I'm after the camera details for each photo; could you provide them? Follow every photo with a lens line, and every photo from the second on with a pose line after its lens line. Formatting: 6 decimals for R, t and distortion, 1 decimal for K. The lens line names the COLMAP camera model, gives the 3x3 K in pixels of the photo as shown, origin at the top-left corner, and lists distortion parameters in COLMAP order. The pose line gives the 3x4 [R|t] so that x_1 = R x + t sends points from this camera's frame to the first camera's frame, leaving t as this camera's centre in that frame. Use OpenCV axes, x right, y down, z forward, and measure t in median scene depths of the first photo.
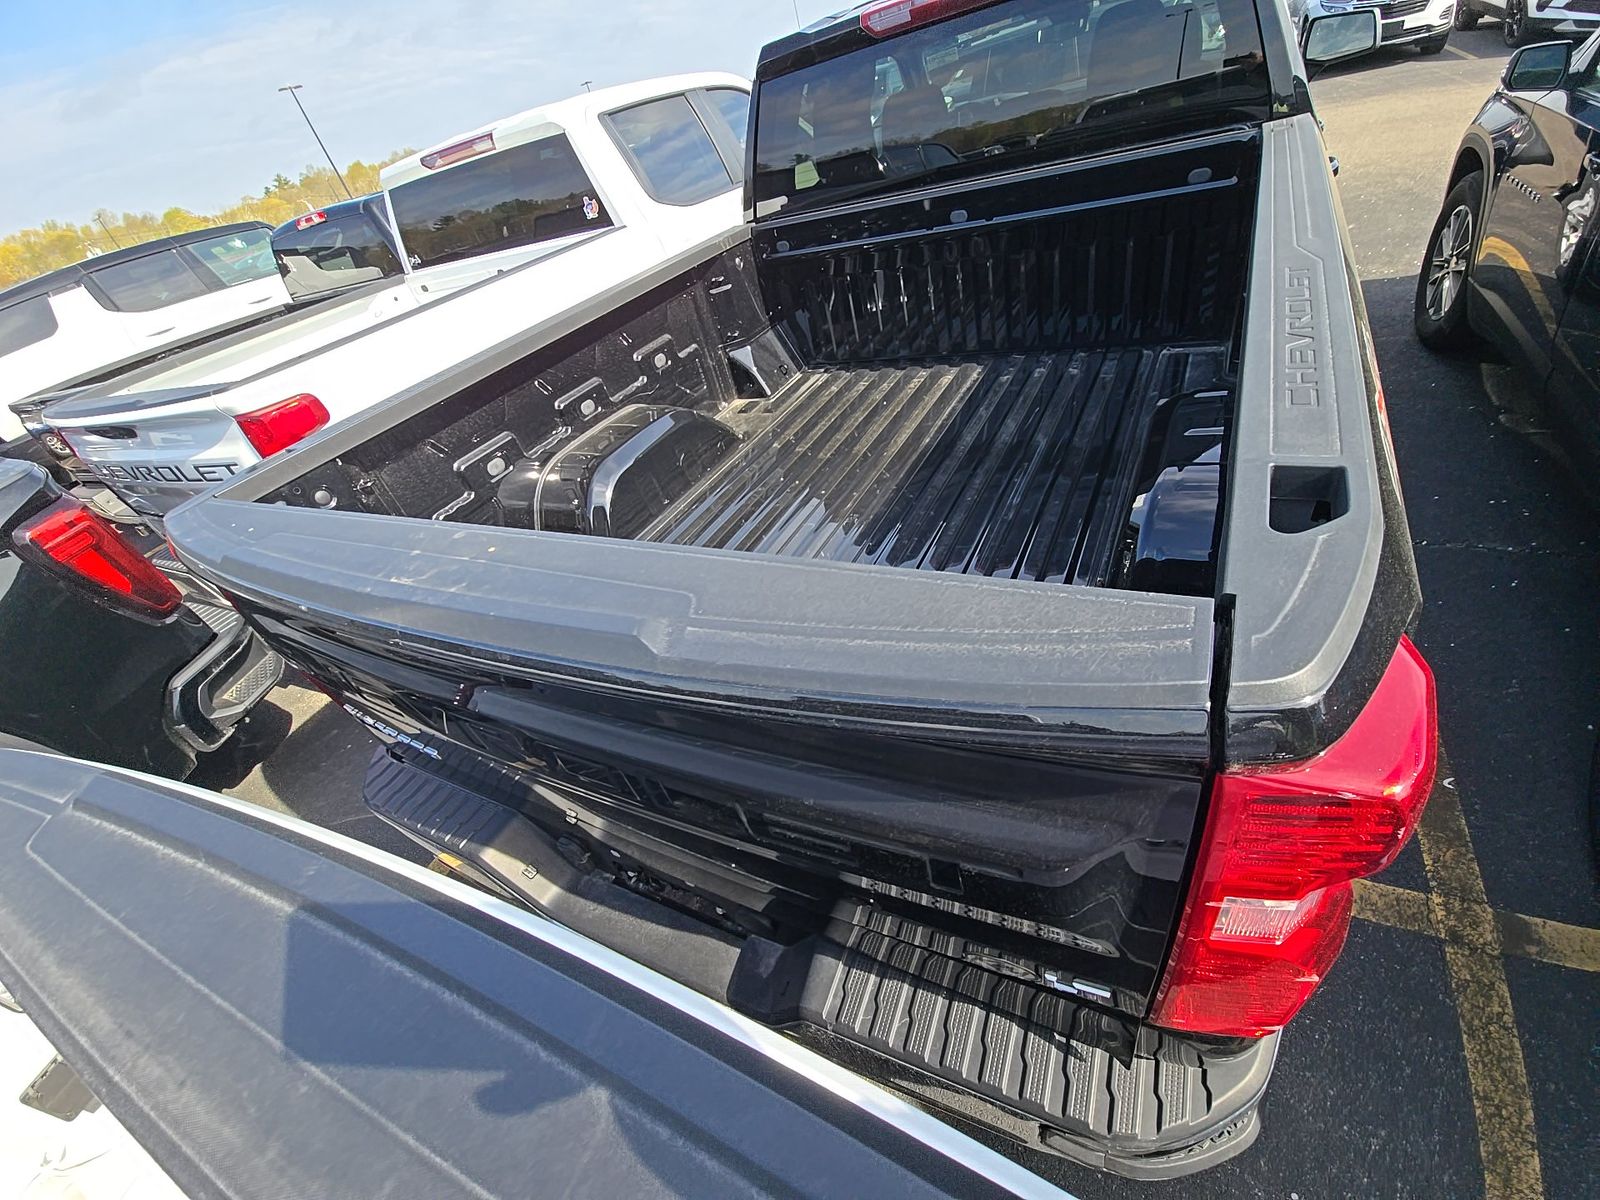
lens RADIAL K [[637.6, 0, 807.0], [0, 637.6, 616.9], [0, 0, 1]] dist [-0.001455, -0.000440]
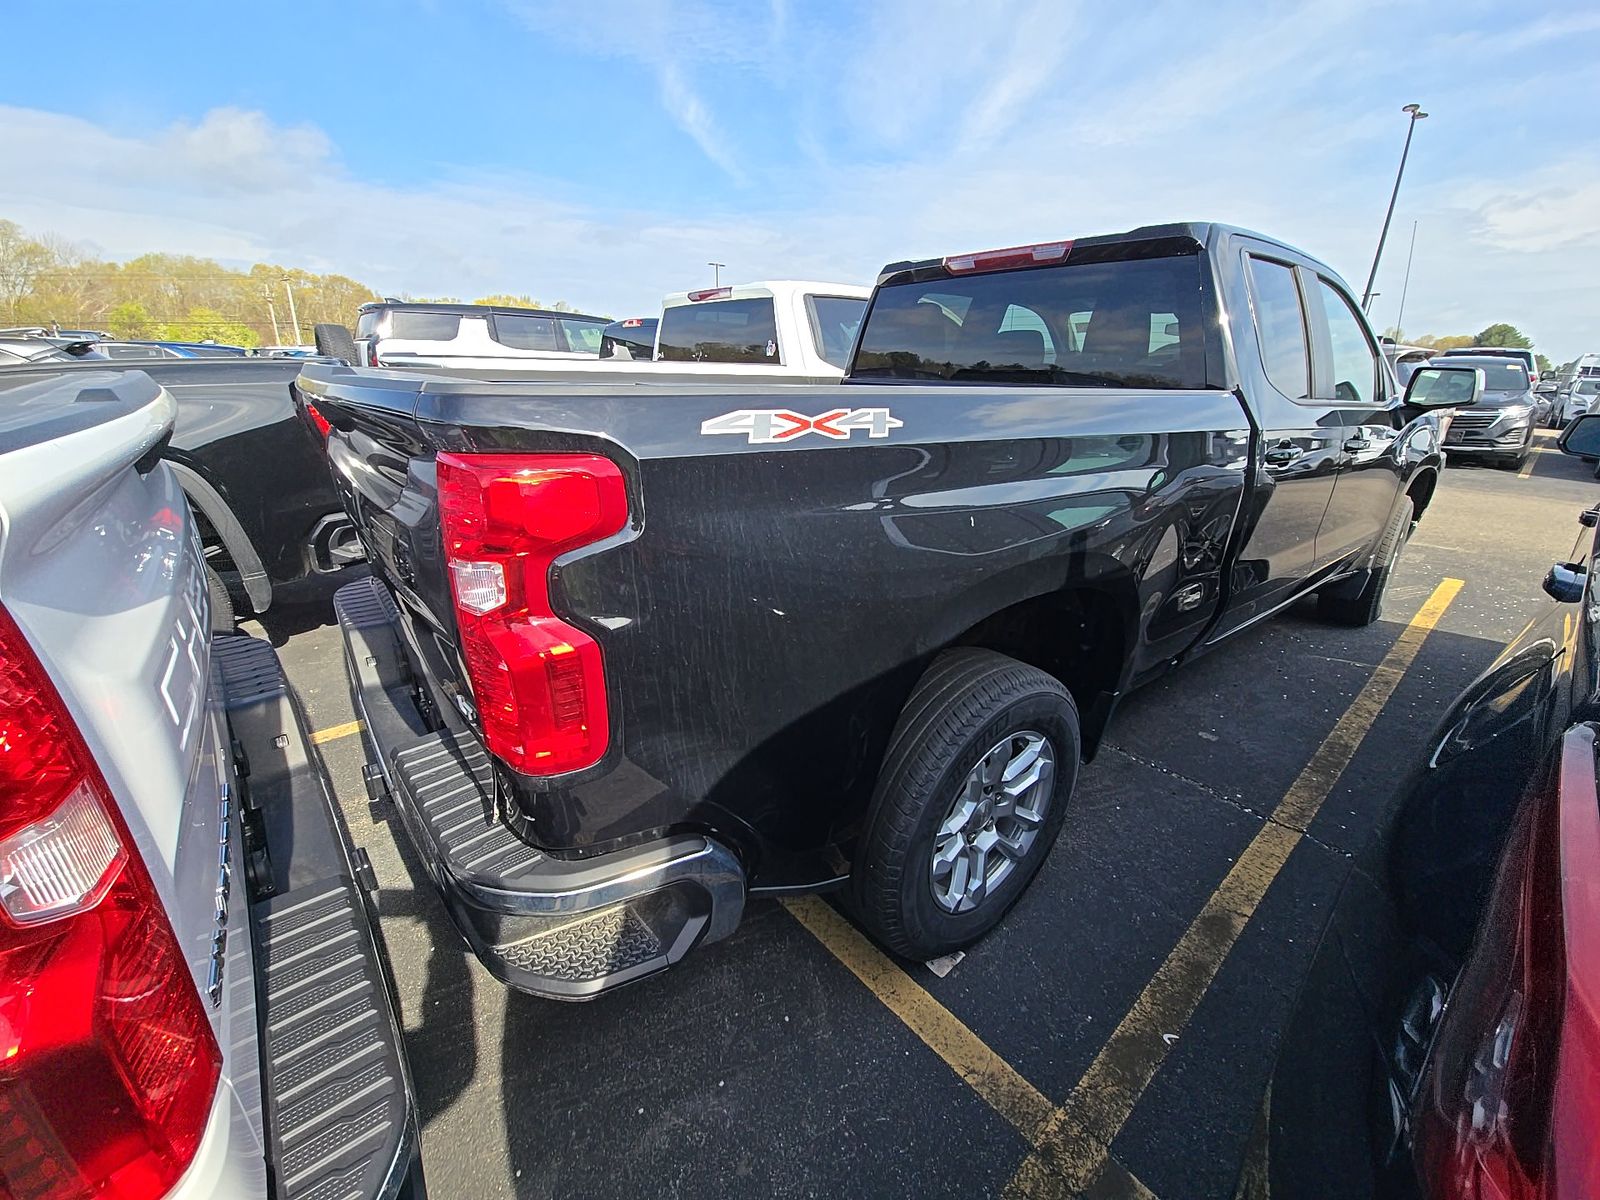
lens RADIAL K [[637.6, 0, 807.0], [0, 637.6, 616.9], [0, 0, 1]] dist [-0.001455, -0.000440]
pose [[0.882051, 0.373822, -0.286780, 0.338821], [-0.435837, 0.878593, -0.195248, 0.078242], [0.178975, 0.297207, 0.937889, -0.066520]]
